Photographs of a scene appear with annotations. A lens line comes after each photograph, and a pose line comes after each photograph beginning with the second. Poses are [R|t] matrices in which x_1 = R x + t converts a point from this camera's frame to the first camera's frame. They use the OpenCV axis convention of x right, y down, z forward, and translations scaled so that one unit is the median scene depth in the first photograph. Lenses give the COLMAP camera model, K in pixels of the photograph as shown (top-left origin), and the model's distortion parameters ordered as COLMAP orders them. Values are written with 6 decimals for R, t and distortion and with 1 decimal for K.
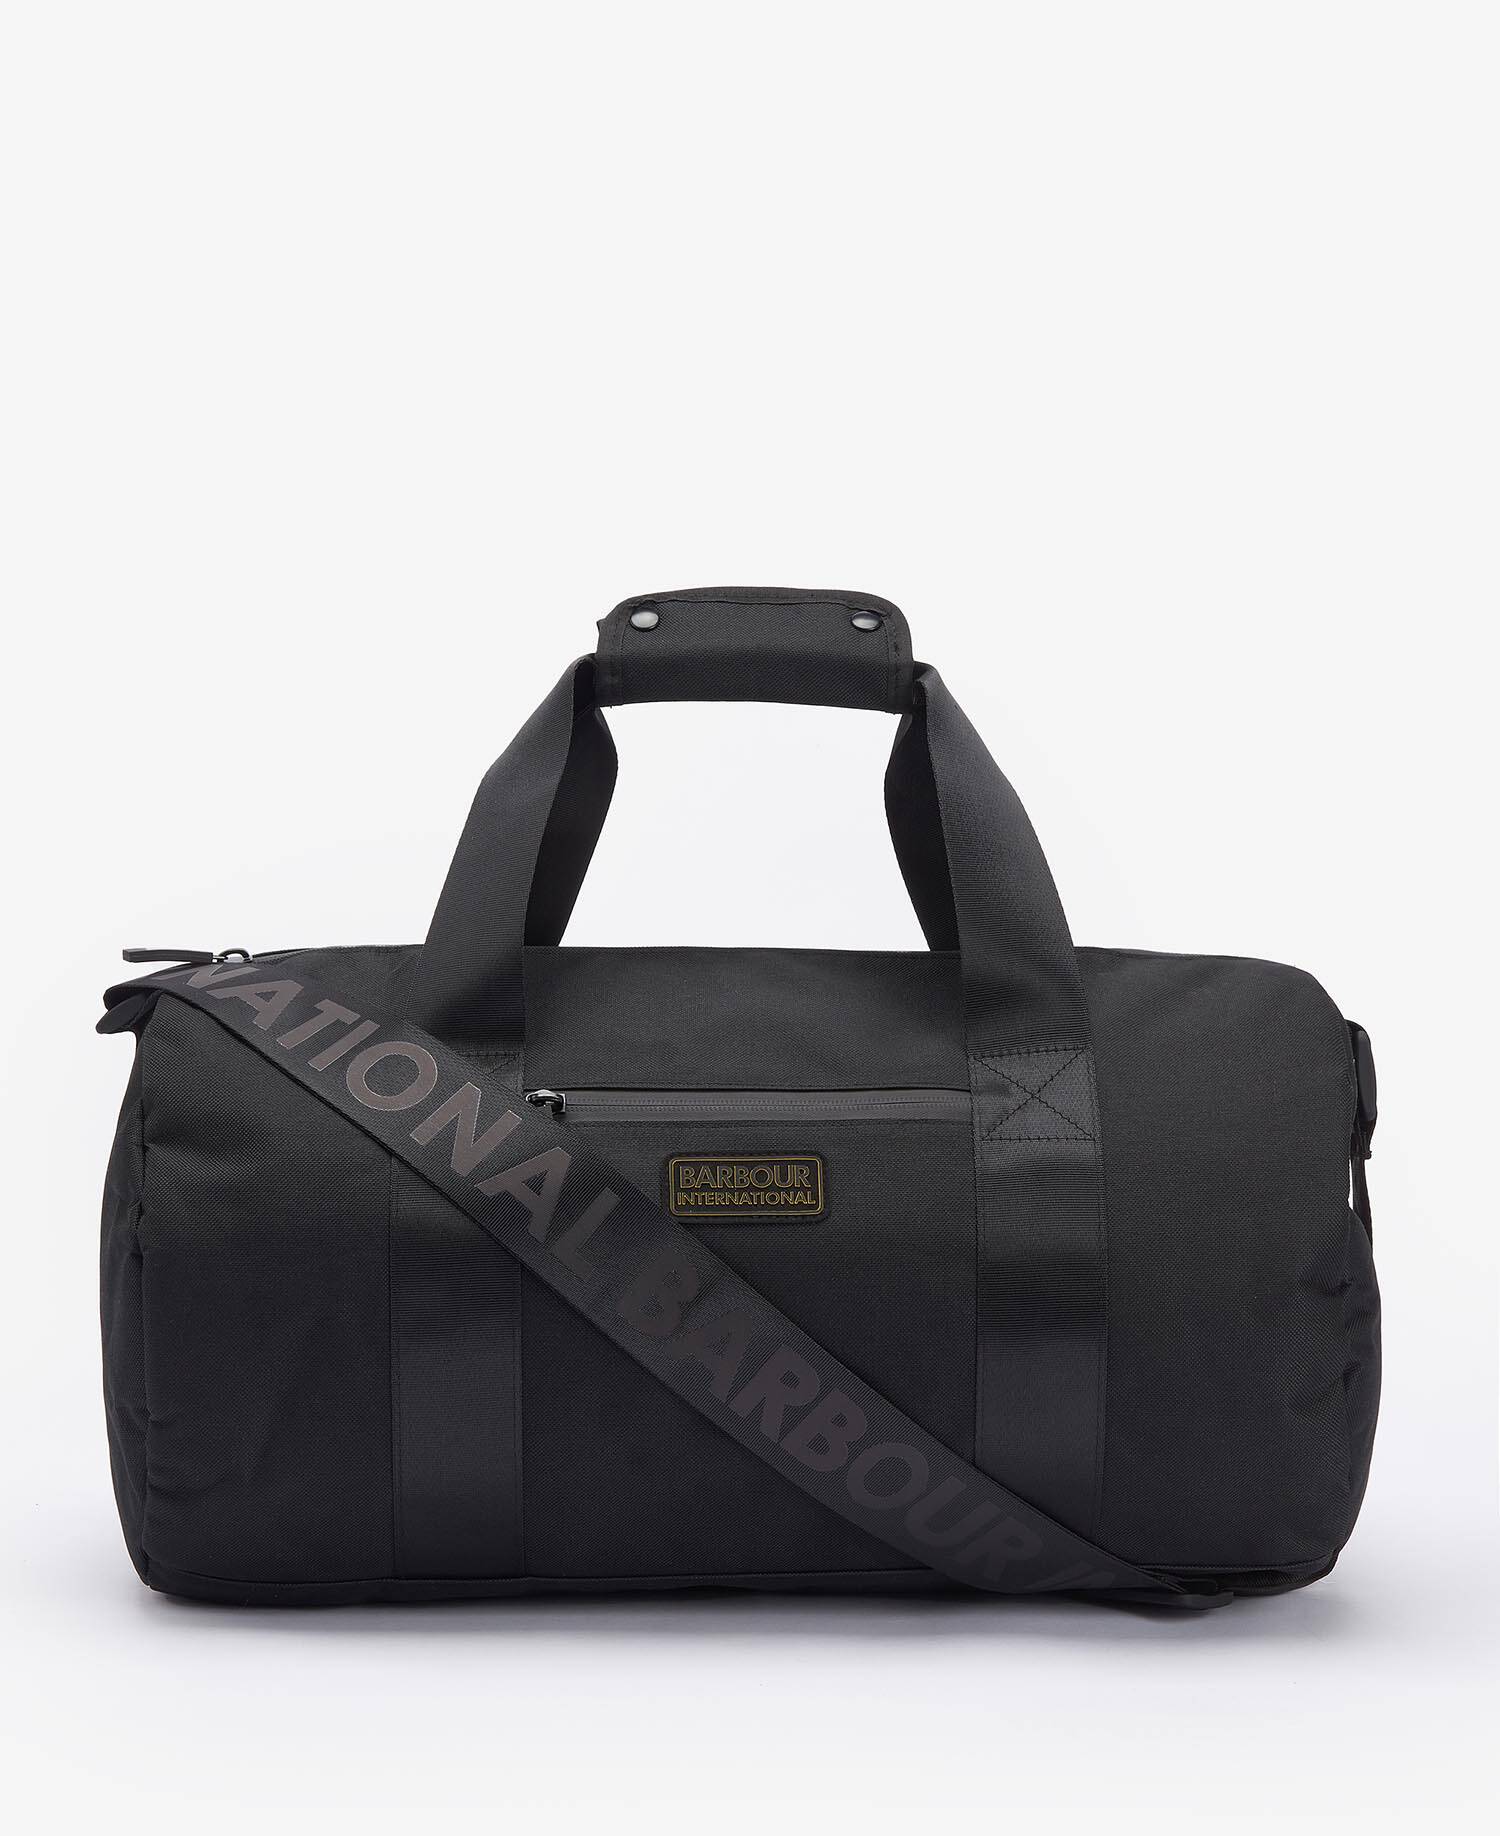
lens RADIAL K [[4358.3, 0, 751.0], [0, 4358.3, 916.6], [0, 0, 1]] dist [0.279430, 0.000000]
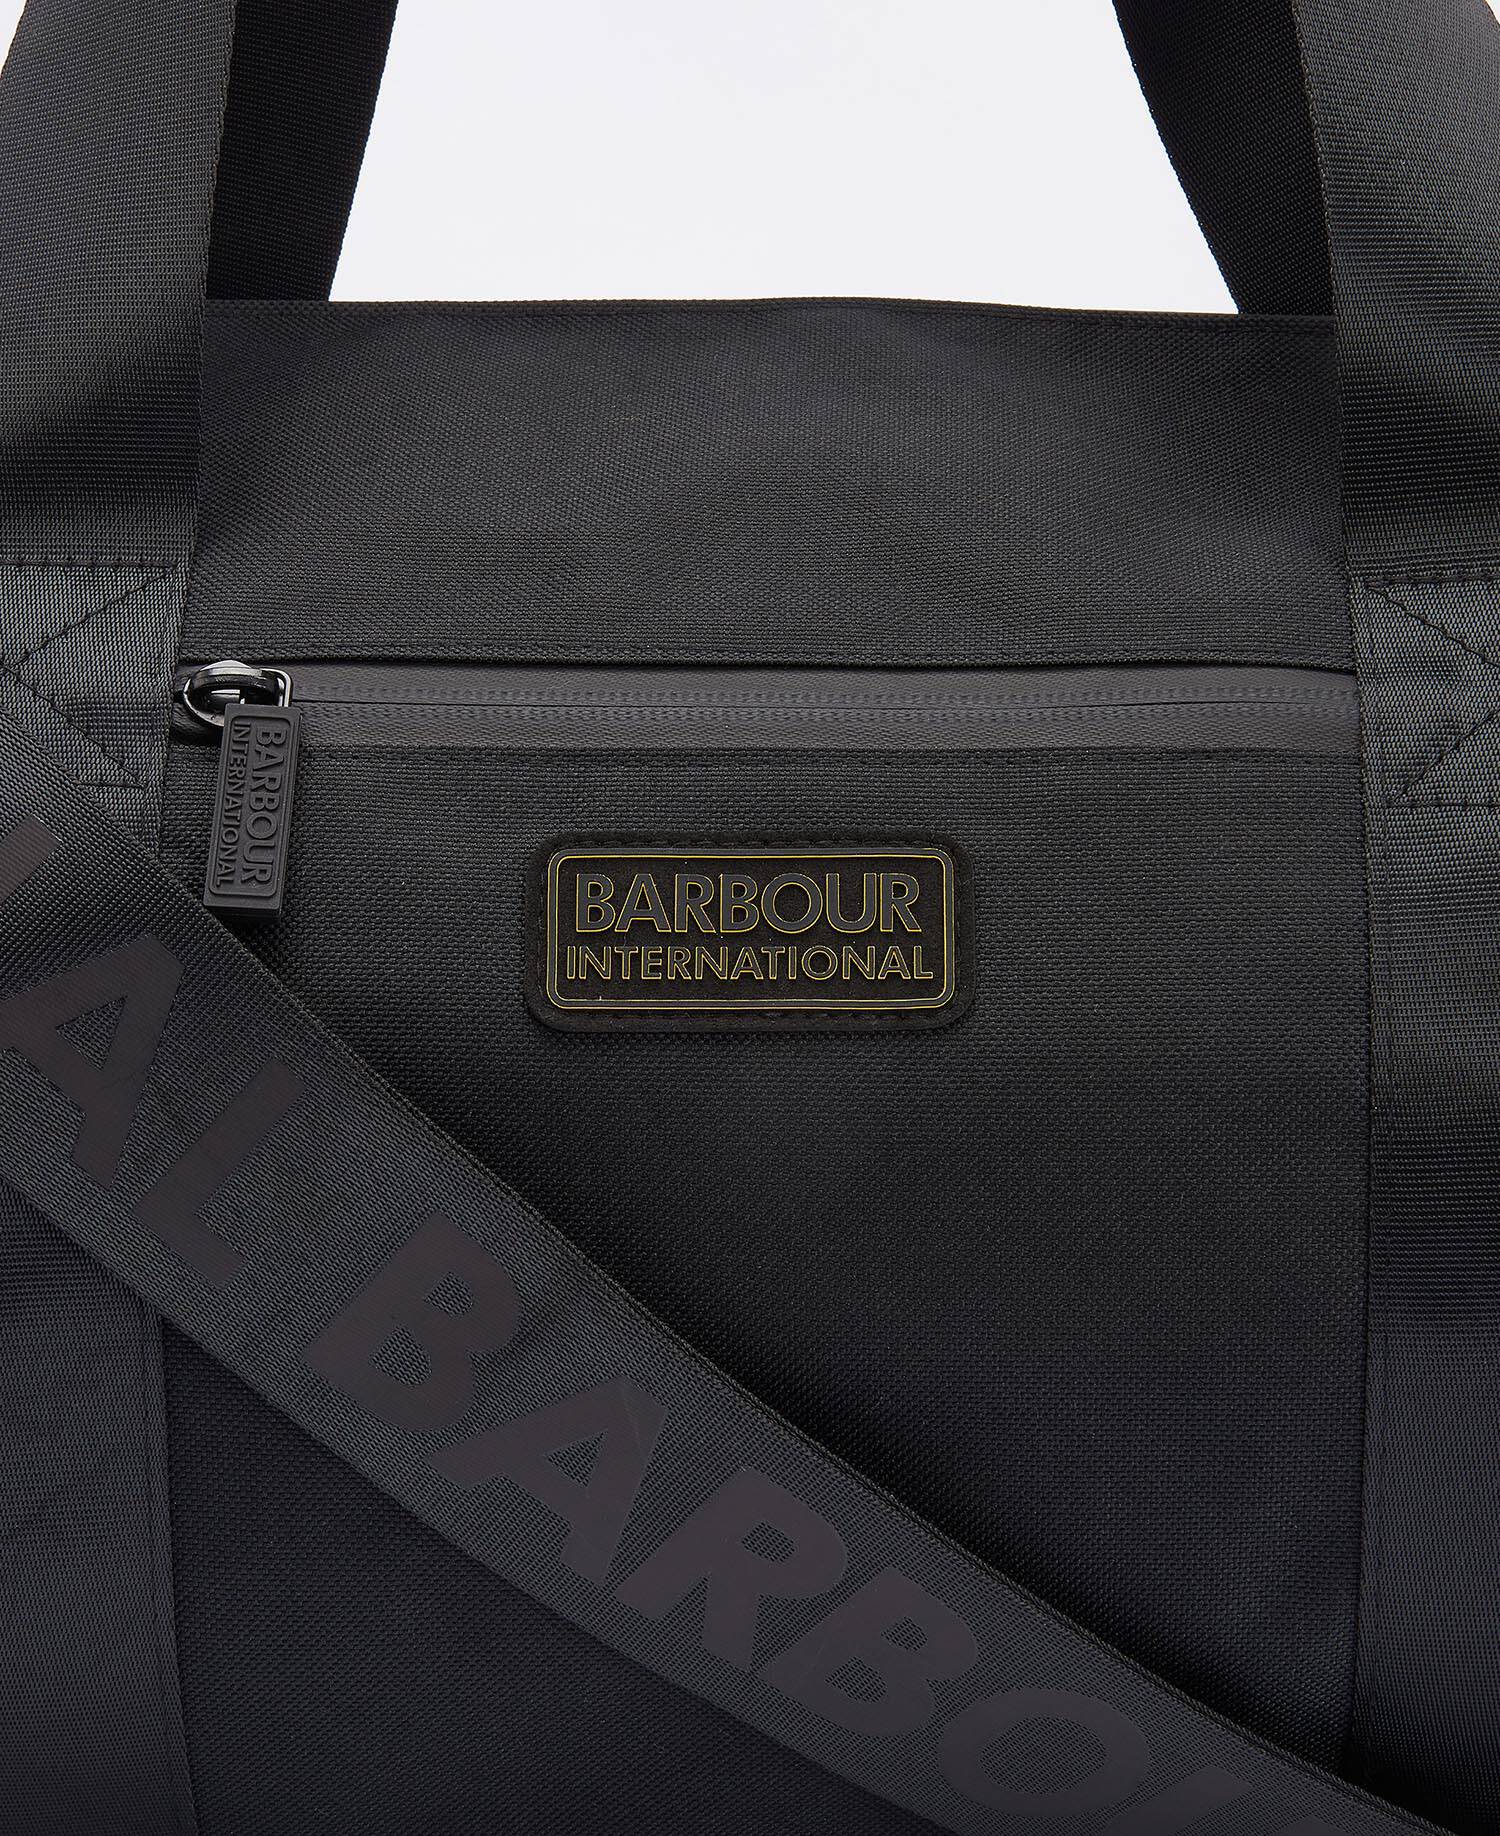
lens RADIAL K [[5332.5, 0, 749.9], [0, 5332.5, 917.3], [0, 0, 1]] dist [-0.141279, 0.000000]
pose [[0.998933, 0.002341, -0.046115, 0.019750], [0.002644, 0.994175, 0.107747, 0.011758], [0.046098, -0.107754, 0.993108, 0.546677]]
